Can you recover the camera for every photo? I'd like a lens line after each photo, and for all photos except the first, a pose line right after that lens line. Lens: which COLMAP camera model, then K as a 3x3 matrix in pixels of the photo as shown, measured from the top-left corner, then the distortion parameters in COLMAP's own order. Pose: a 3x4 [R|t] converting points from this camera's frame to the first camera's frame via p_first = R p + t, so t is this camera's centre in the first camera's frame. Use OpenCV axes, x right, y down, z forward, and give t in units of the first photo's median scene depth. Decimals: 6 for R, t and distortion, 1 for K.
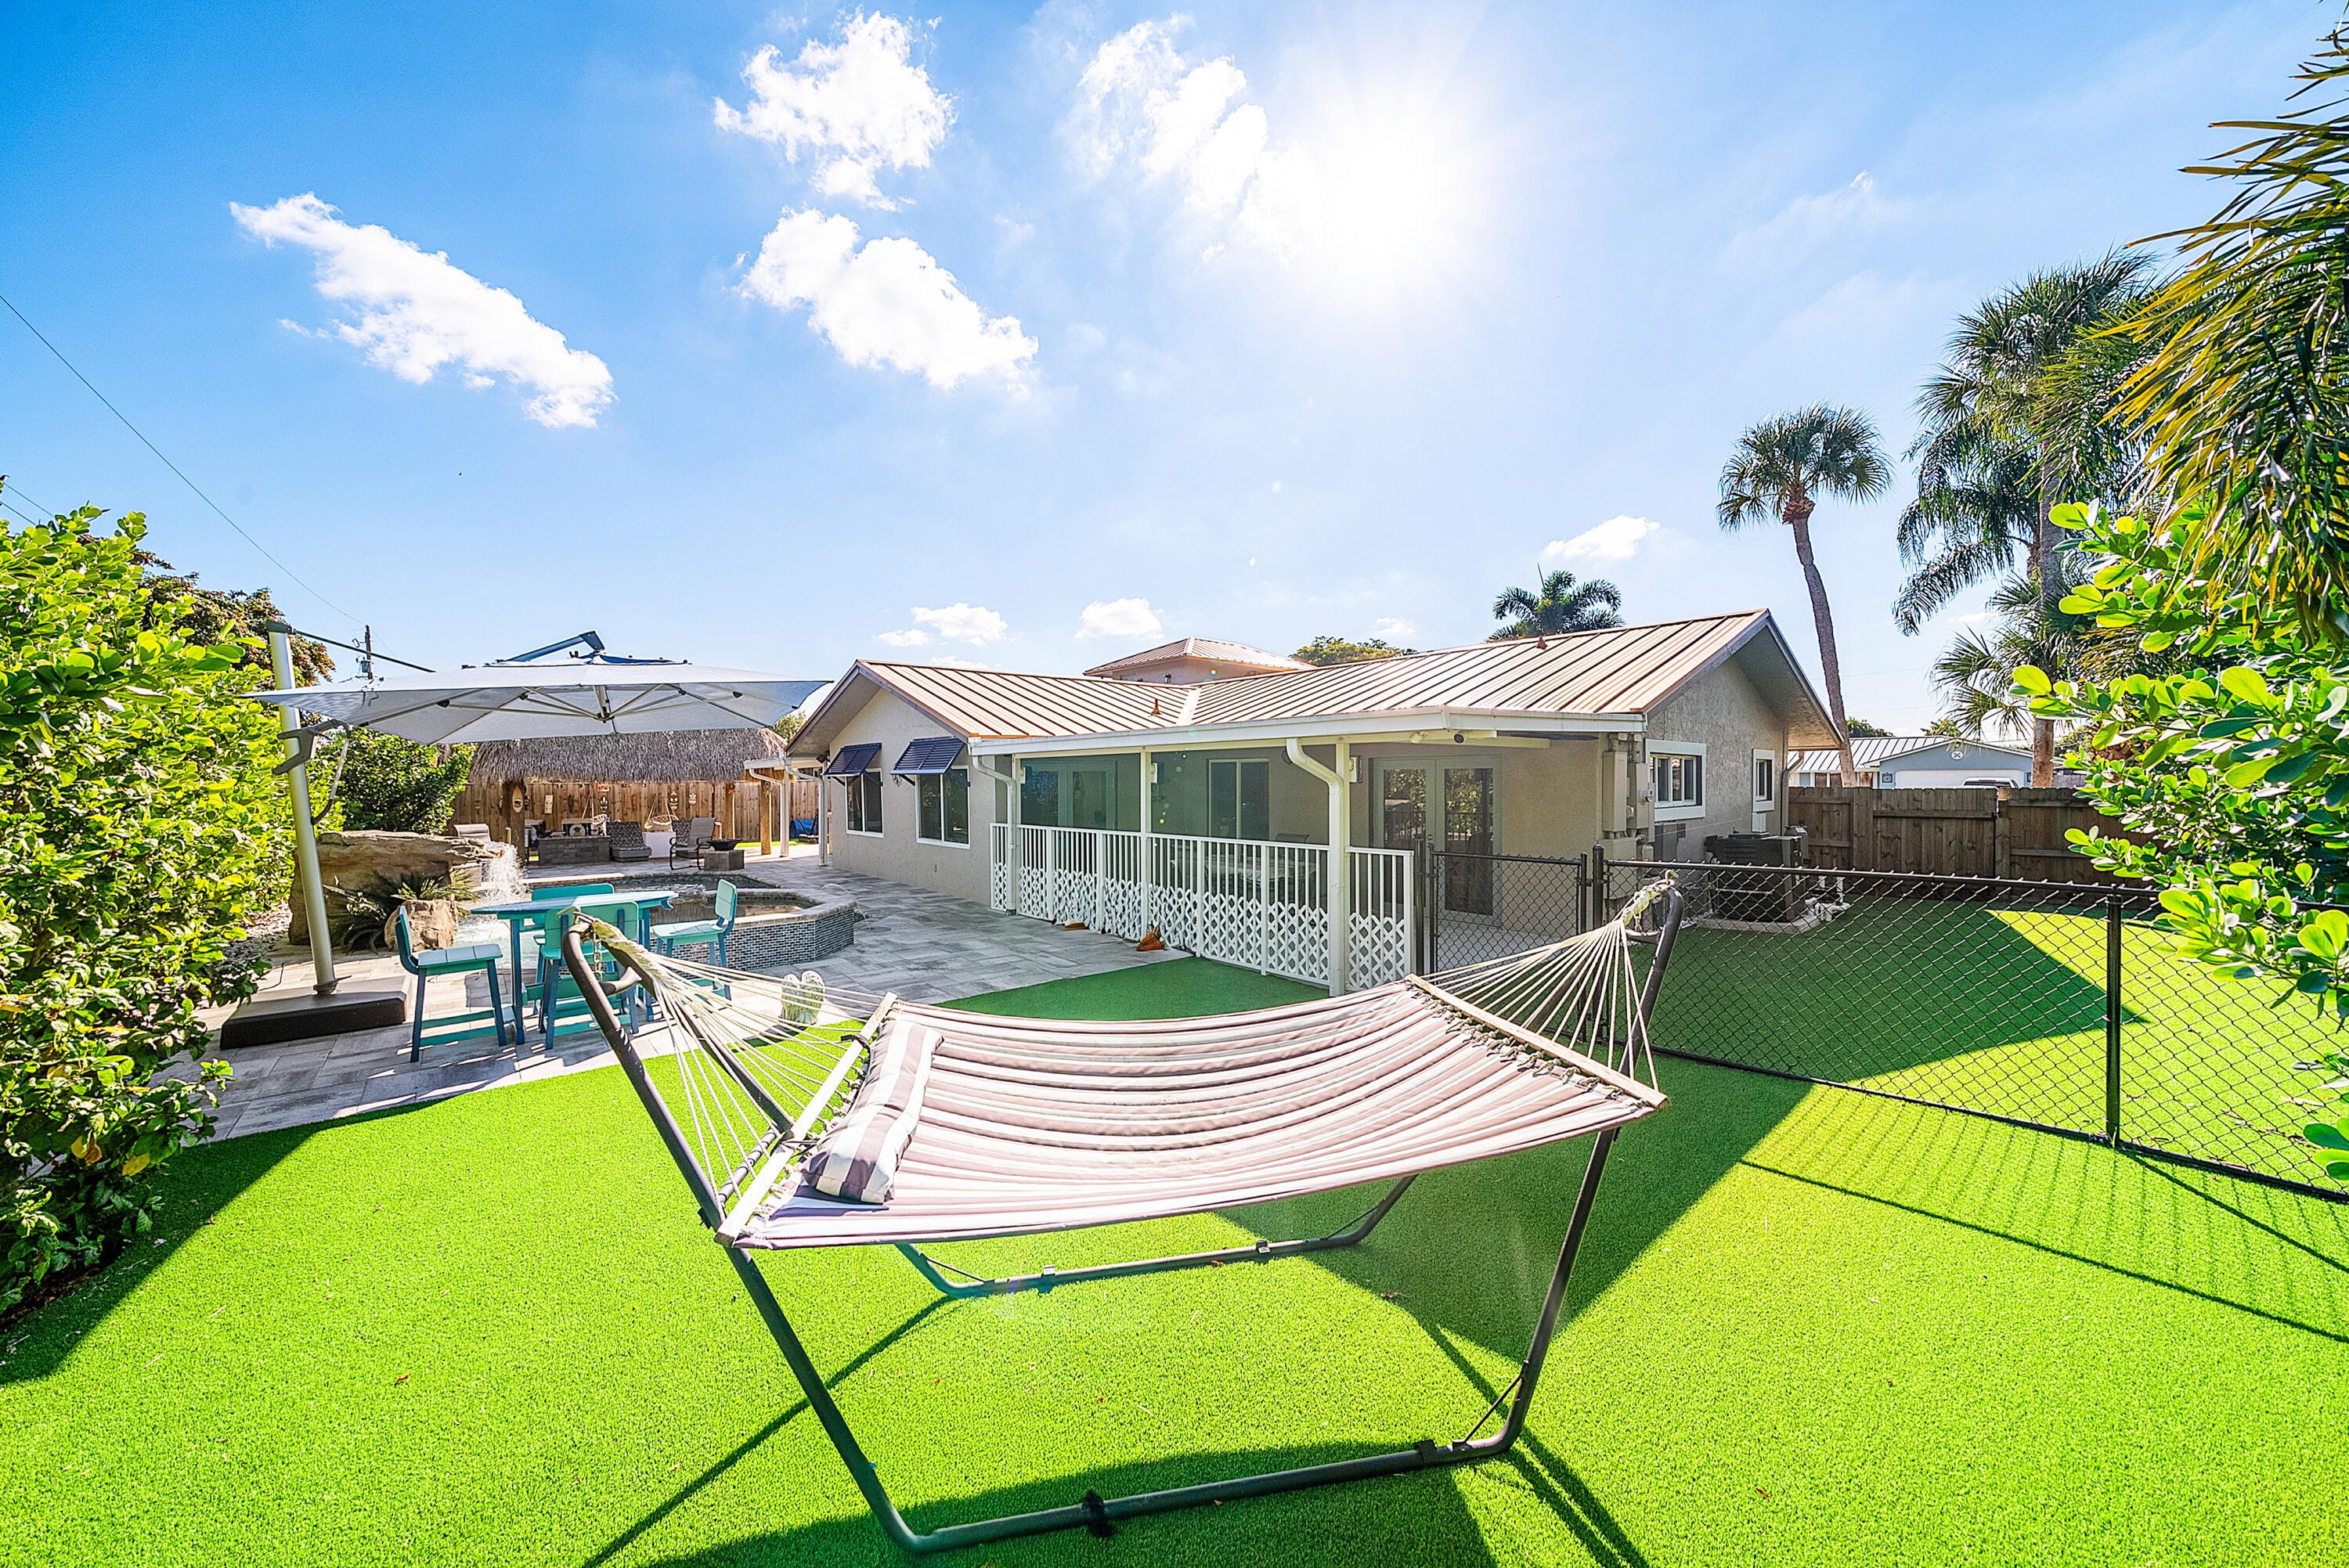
lens RADIAL K [[822.5, 0, 1174.5], [0, 822.5, 784.0], [0, 0, 1]] dist [0.000184, -0.000005]
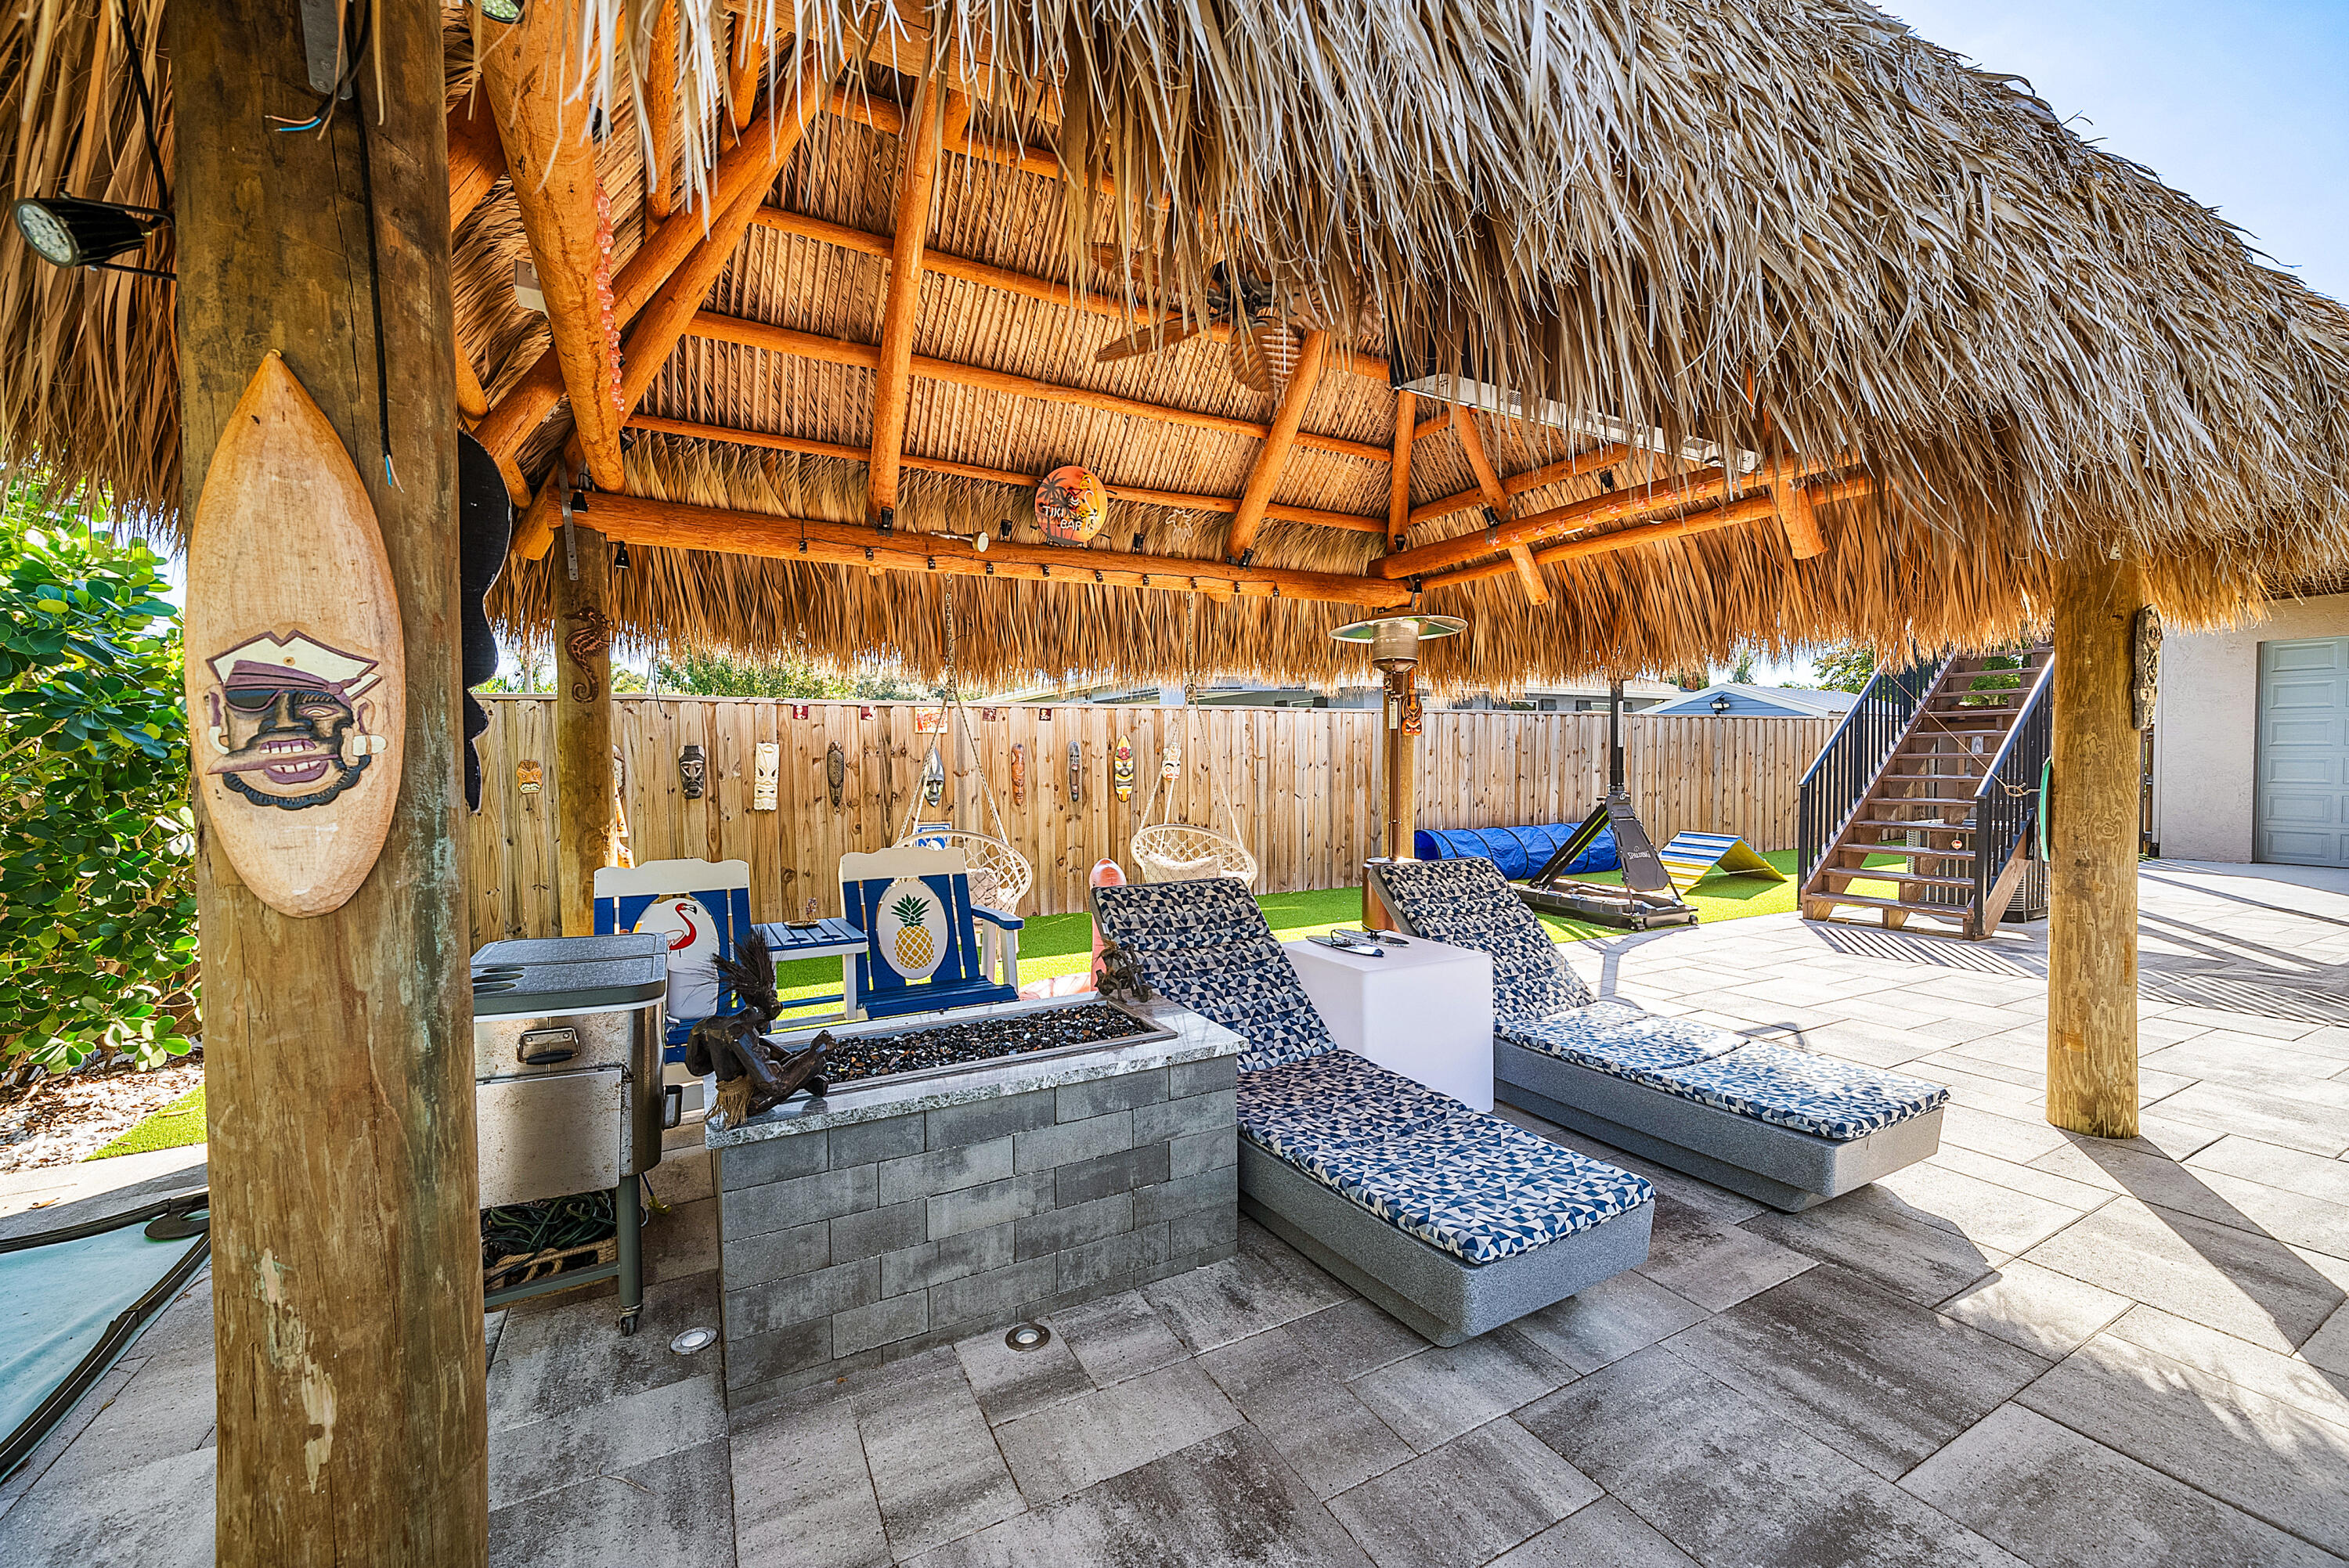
lens RADIAL K [[920.5, 0, 1174.5], [0, 920.5, 784.0], [0, 0, 1]] dist [-0.000868, -0.000096]
pose [[0.975604, 0.003186, -0.219516, -0.654062], [0.002070, 0.999717, 0.023710, 0.022985], [0.219529, -0.023585, 0.975321, 0.852346]]
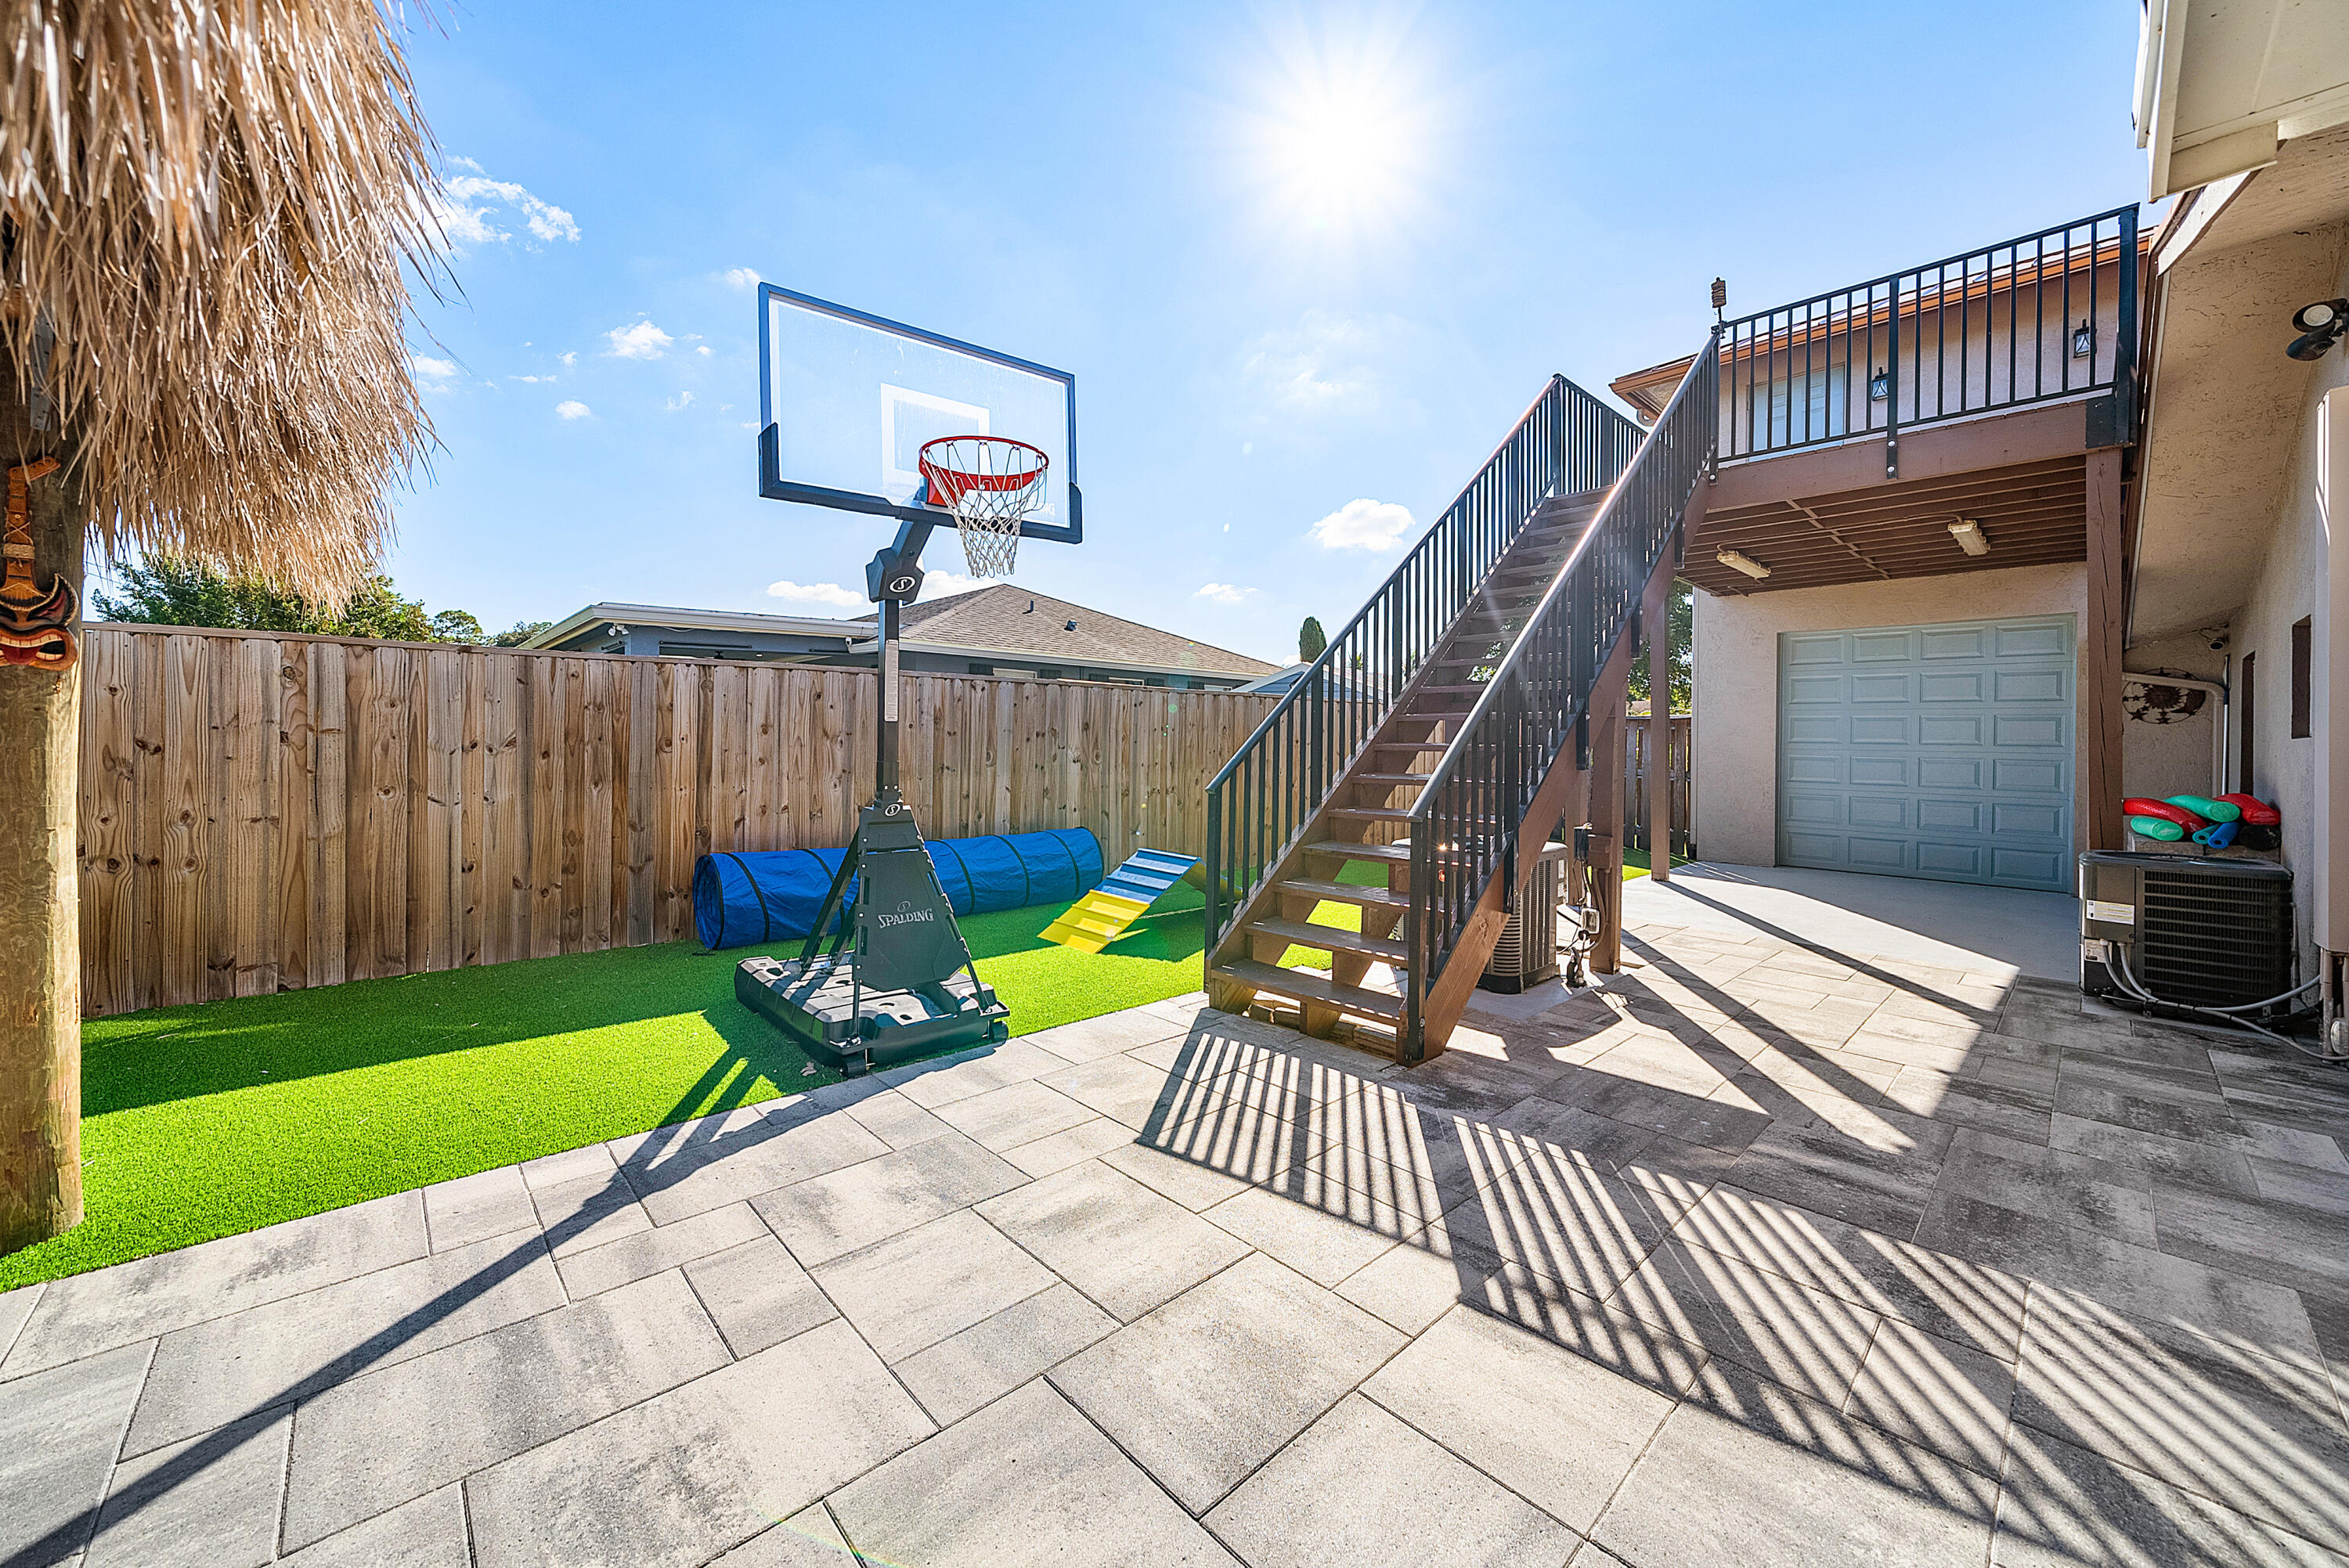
lens RADIAL K [[873.8, 0, 1159.7], [0, 873.8, 743.1], [0, 0, 1]] dist [0.000725, 0.000076]
pose [[0.999236, 0.014675, 0.036222, -0.494695], [-0.014526, 0.999885, -0.004376, 0.022124], [-0.036282, 0.003846, 0.999334, 1.071715]]
